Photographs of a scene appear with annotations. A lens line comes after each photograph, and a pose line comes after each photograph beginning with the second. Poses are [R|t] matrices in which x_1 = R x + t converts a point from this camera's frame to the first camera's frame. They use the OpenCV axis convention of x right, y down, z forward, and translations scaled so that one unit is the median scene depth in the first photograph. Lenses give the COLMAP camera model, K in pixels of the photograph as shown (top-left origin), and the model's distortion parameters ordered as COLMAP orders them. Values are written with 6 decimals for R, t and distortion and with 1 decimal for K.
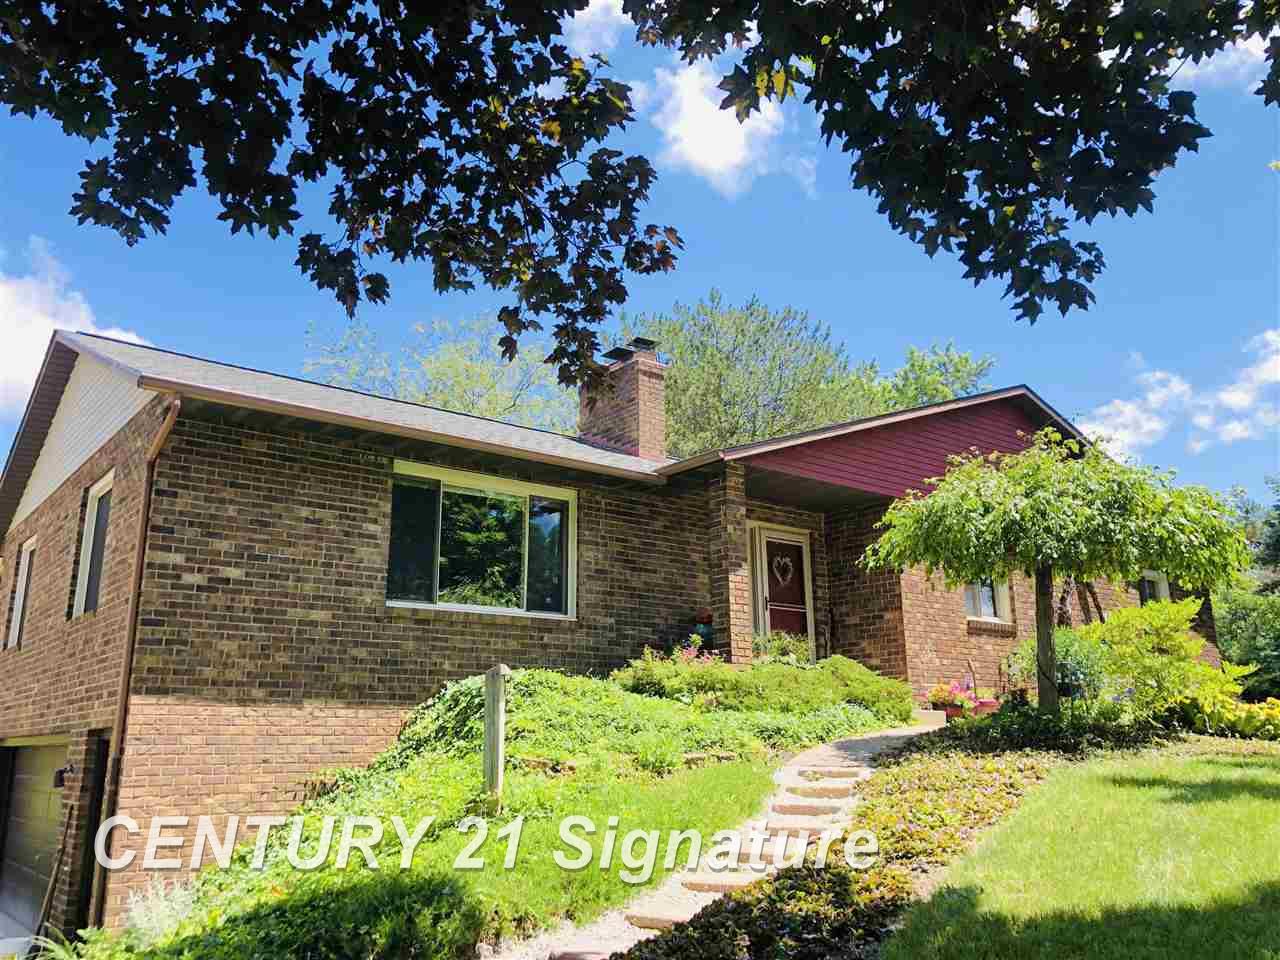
lens RADIAL K [[1019.8, 0, 640.0], [0, 1019.8, 480.0], [0, 0, 1]] dist [0.143097, -0.334487]
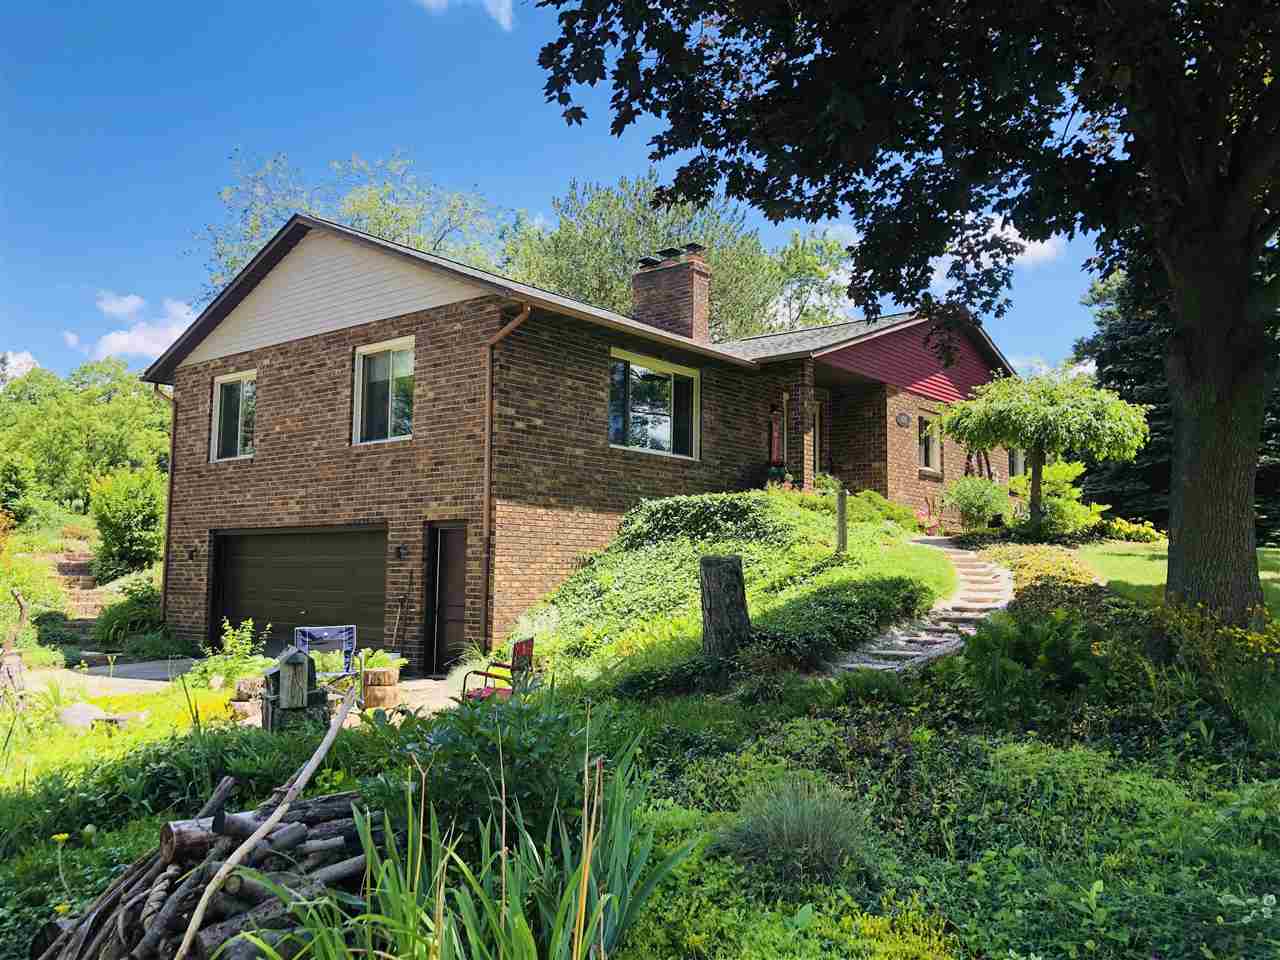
lens RADIAL K [[1019.8, 0, 640.0], [0, 1019.8, 480.0], [0, 0, 1]] dist [0.143097, -0.334487]
pose [[0.976126, 0.036962, 0.214035, -0.502421], [-0.070877, 0.985678, 0.153021, -0.058370], [-0.205314, -0.164538, 0.964766, -0.430561]]
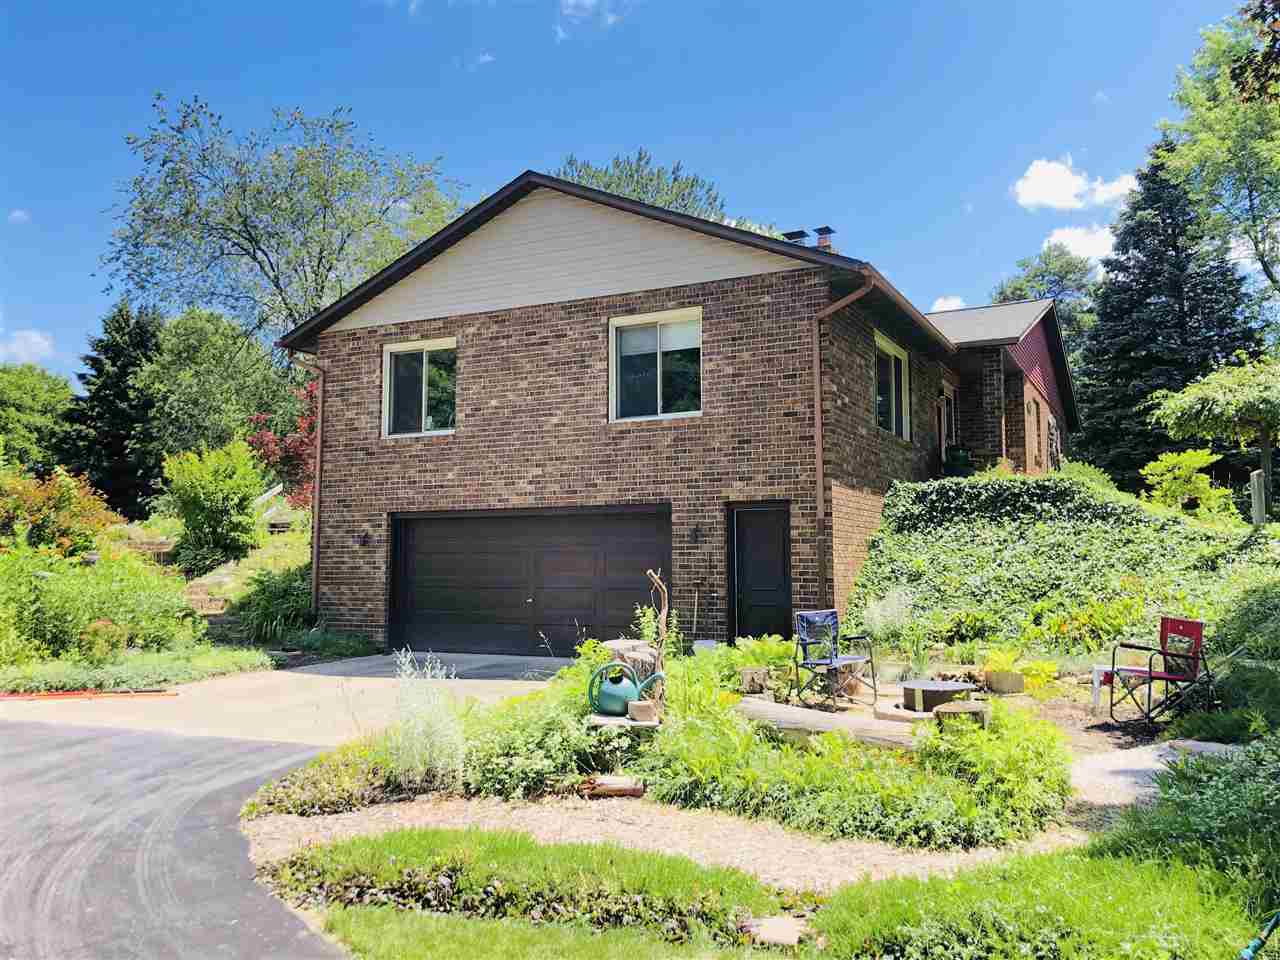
lens RADIAL K [[1019.8, 0, 640.0], [0, 1019.8, 480.0], [0, 0, 1]] dist [0.143097, -0.334487]
pose [[0.907909, 0.040830, 0.417173, -1.123312], [-0.110181, 0.983493, 0.143533, 0.021875], [-0.404426, -0.176279, 0.897421, -0.184262]]
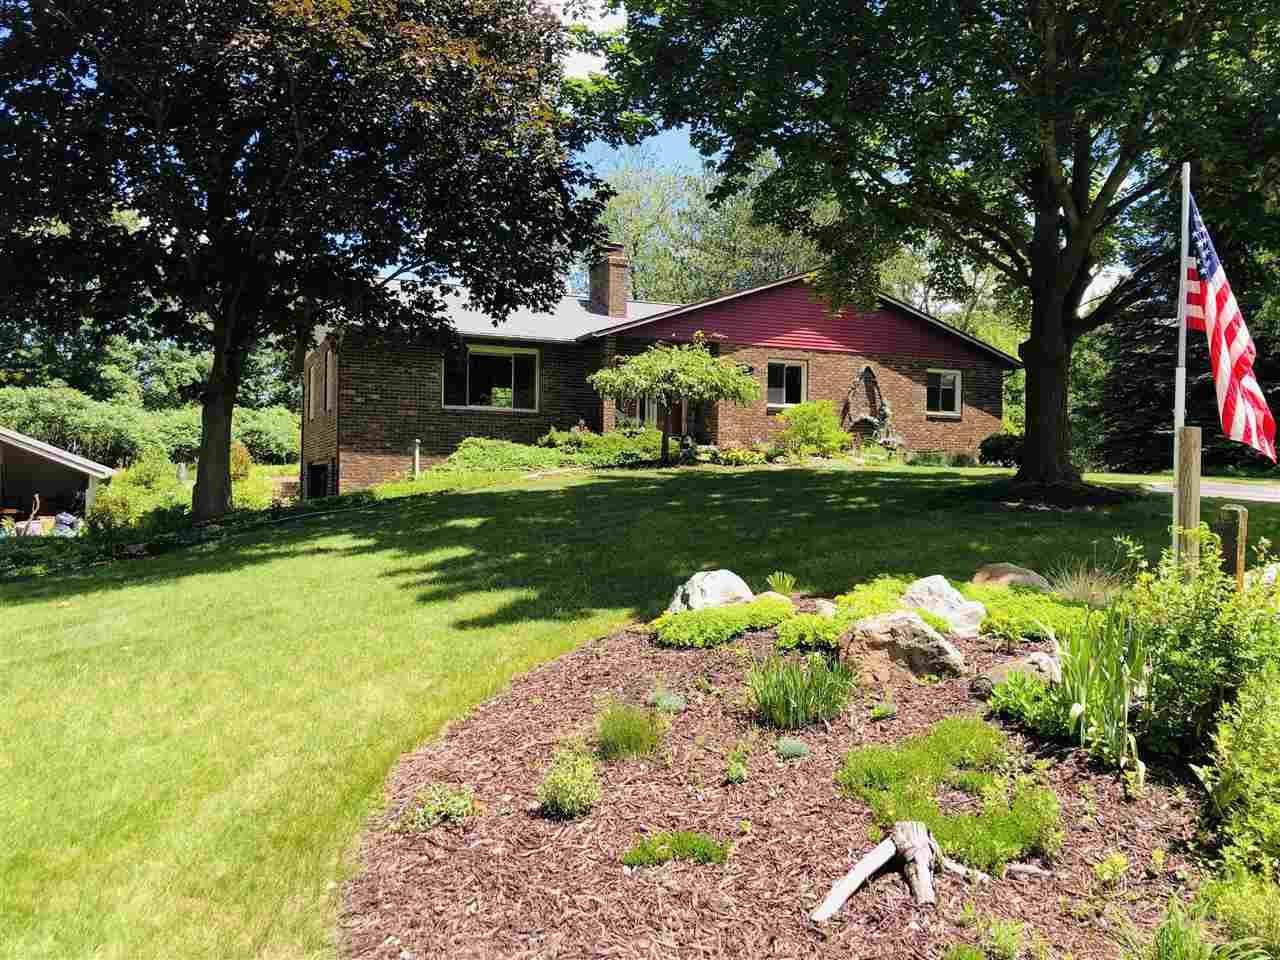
lens RADIAL K [[1019.8, 0, 640.0], [0, 1019.8, 480.0], [0, 0, 1]] dist [0.143097, -0.334487]
pose [[0.959250, 0.014887, -0.282166, 0.811745], [0.052771, 0.971602, 0.230661, -0.223622], [0.277587, -0.236152, 0.931224, -1.034022]]
